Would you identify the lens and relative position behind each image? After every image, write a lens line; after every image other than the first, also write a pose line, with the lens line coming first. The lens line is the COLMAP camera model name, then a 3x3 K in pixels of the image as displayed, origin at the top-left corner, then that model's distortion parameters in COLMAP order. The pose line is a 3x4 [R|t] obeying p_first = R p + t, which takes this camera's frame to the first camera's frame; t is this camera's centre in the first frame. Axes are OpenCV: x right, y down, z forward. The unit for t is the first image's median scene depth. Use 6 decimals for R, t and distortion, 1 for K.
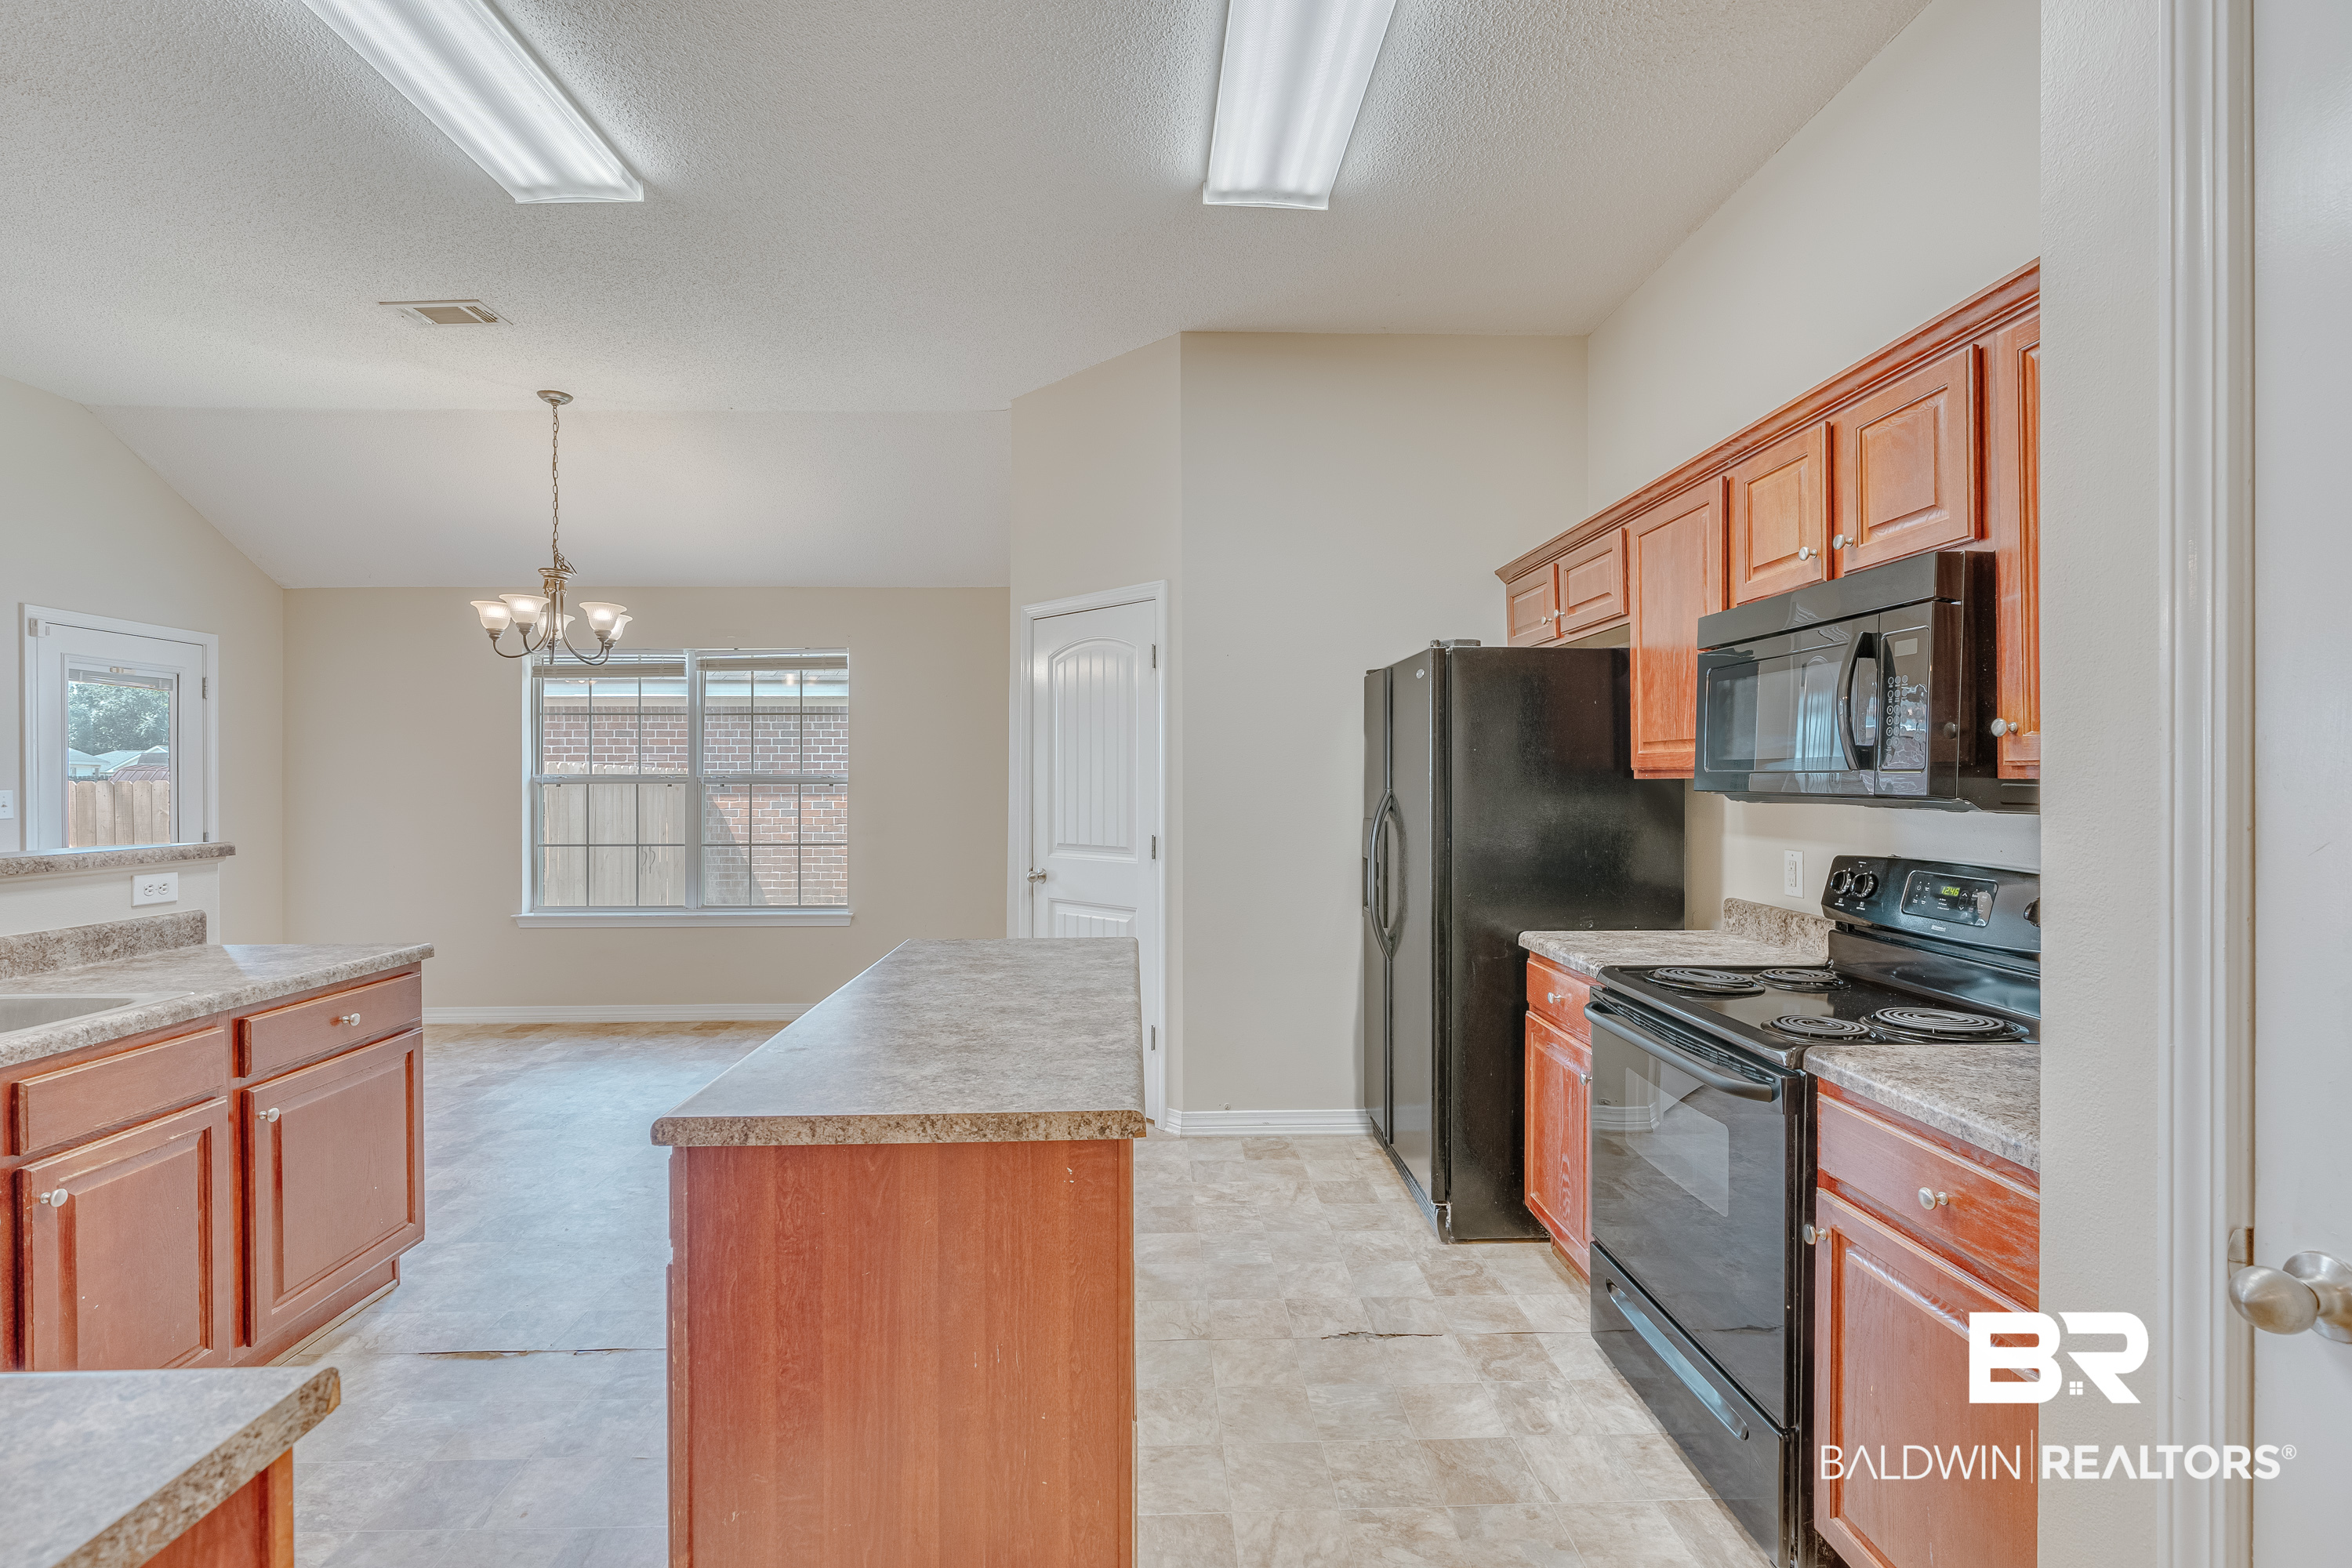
lens RADIAL K [[953.4, 0, 1176.0], [0, 953.4, 784.0], [0, 0, 1]] dist [0.014477, 0.000032]
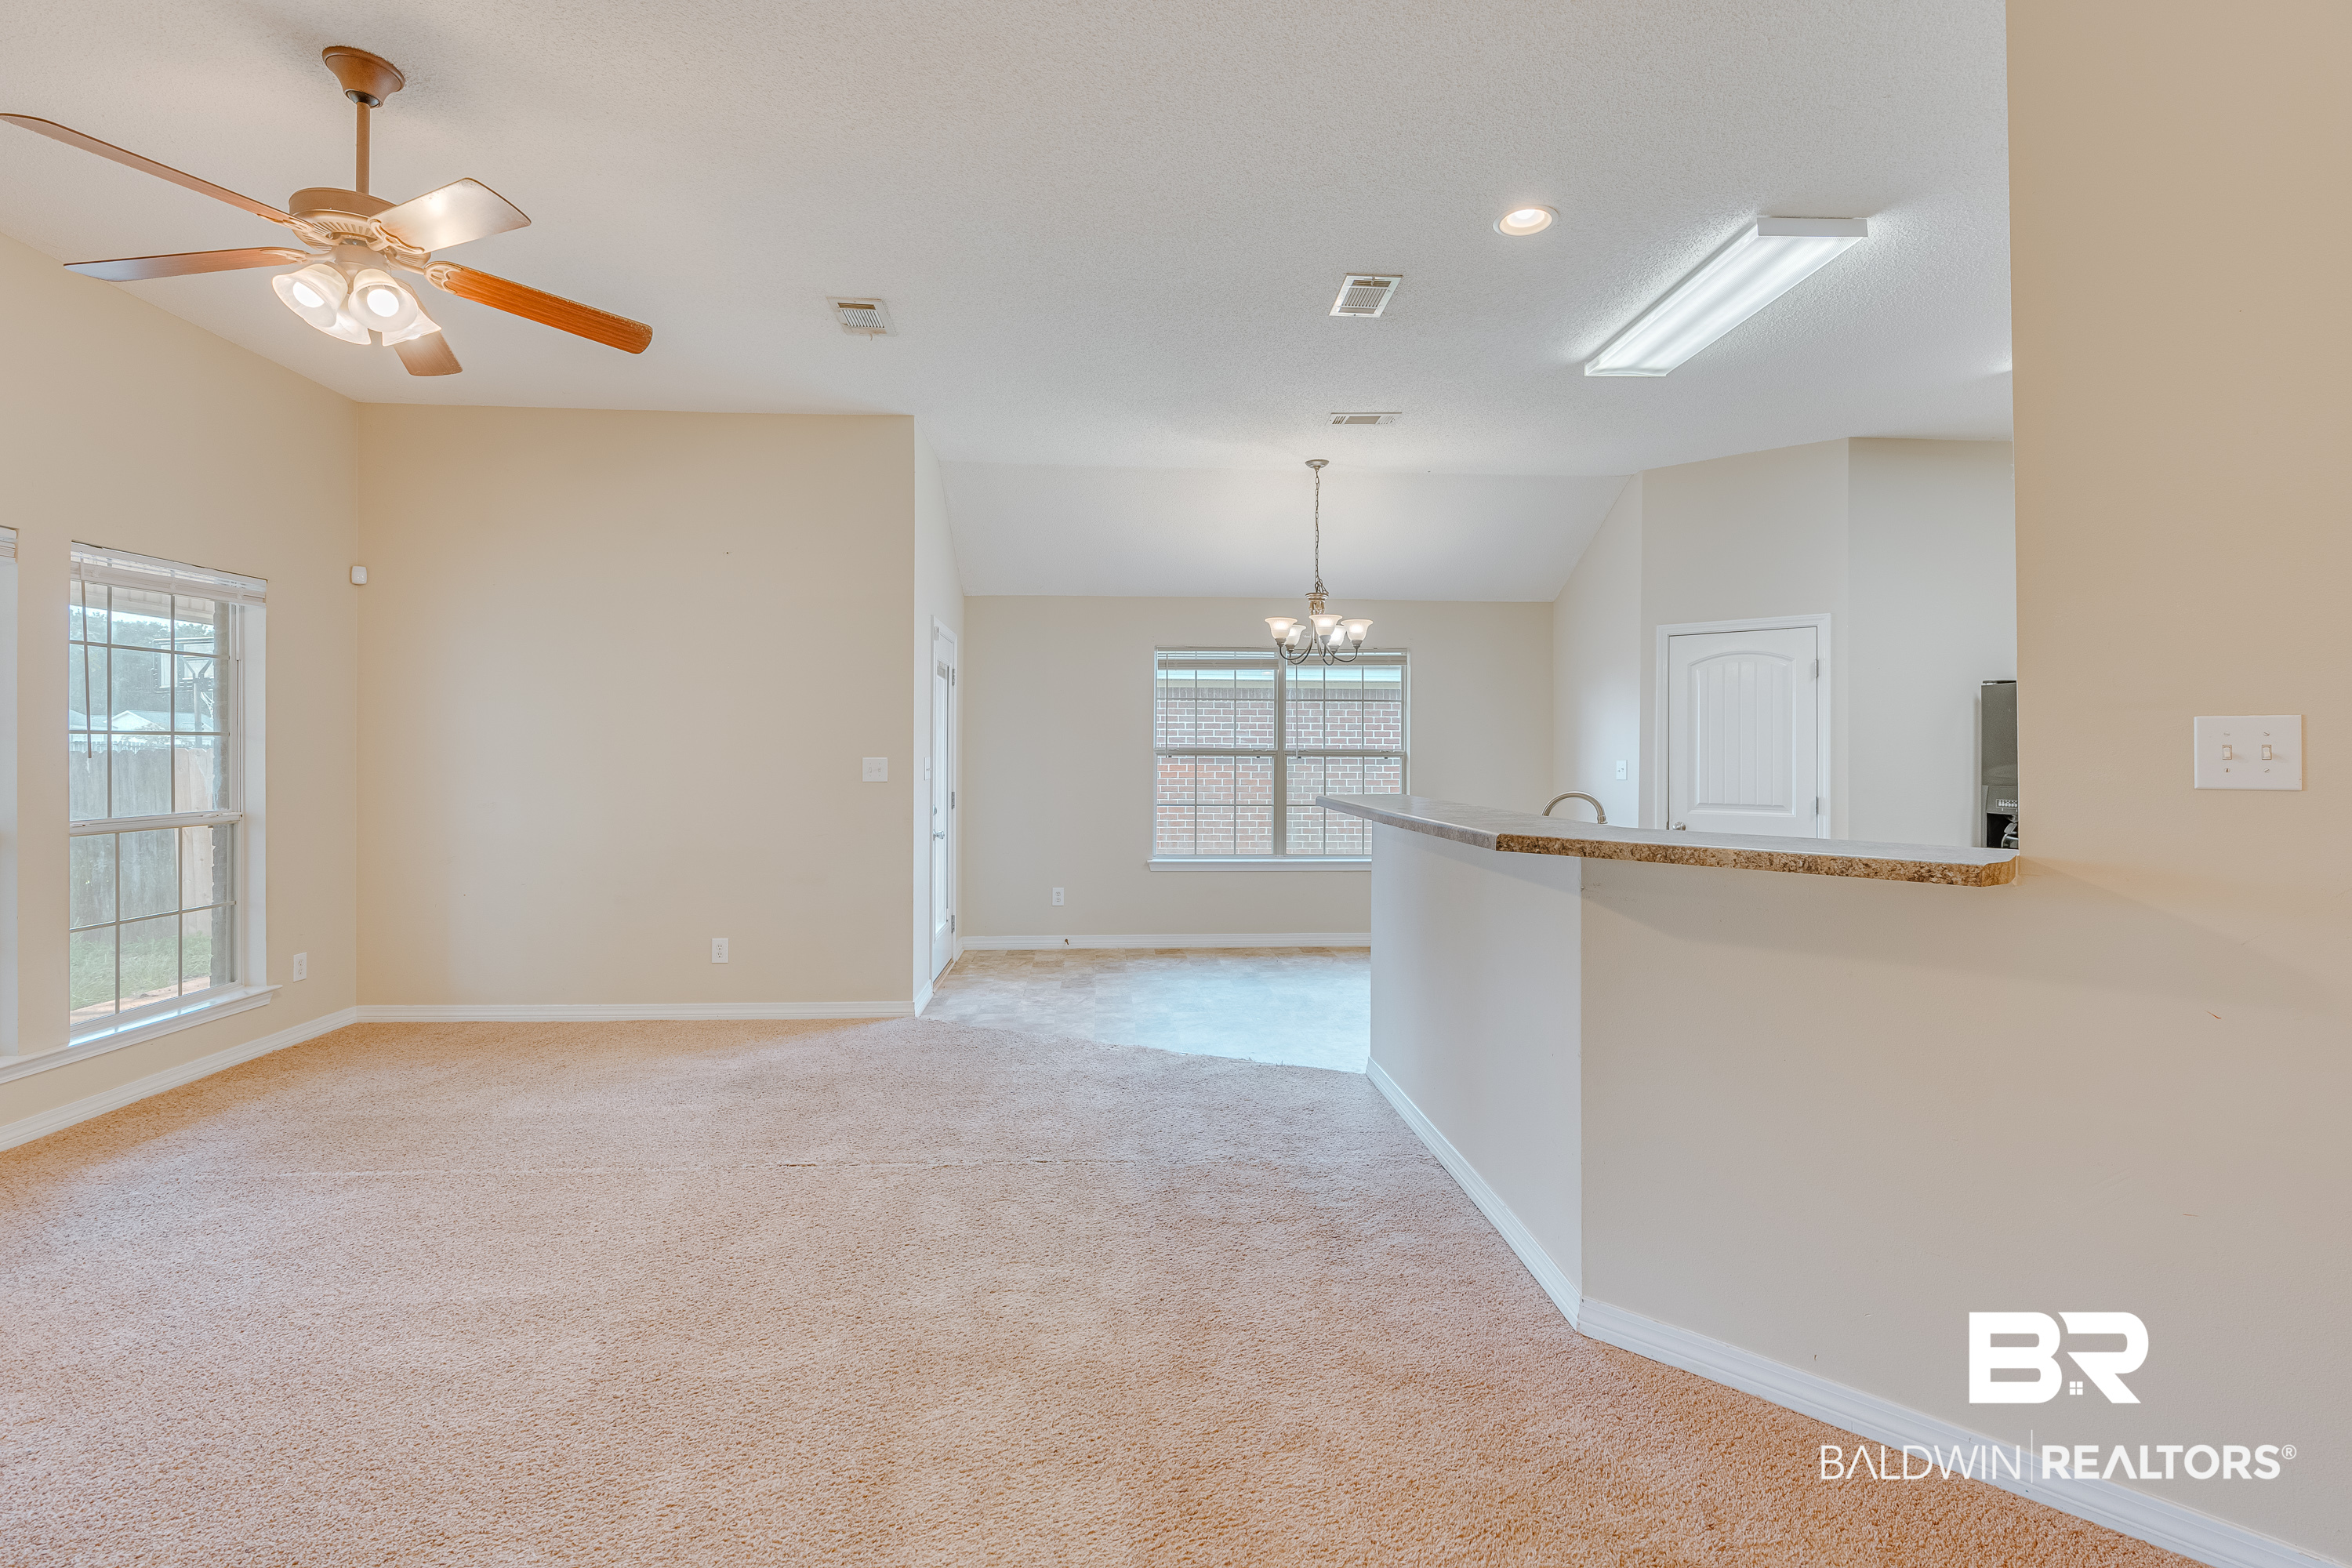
lens RADIAL K [[1046.1, 0, 1160.5], [0, 1046.1, 740.3], [0, 0, 1]] dist [0.000121, 0.000018]
pose [[0.999201, 0.009912, 0.038723, -0.708747], [-0.009397, 0.999865, -0.013458, 0.000436], [-0.038851, 0.013083, 0.999159, -0.328926]]
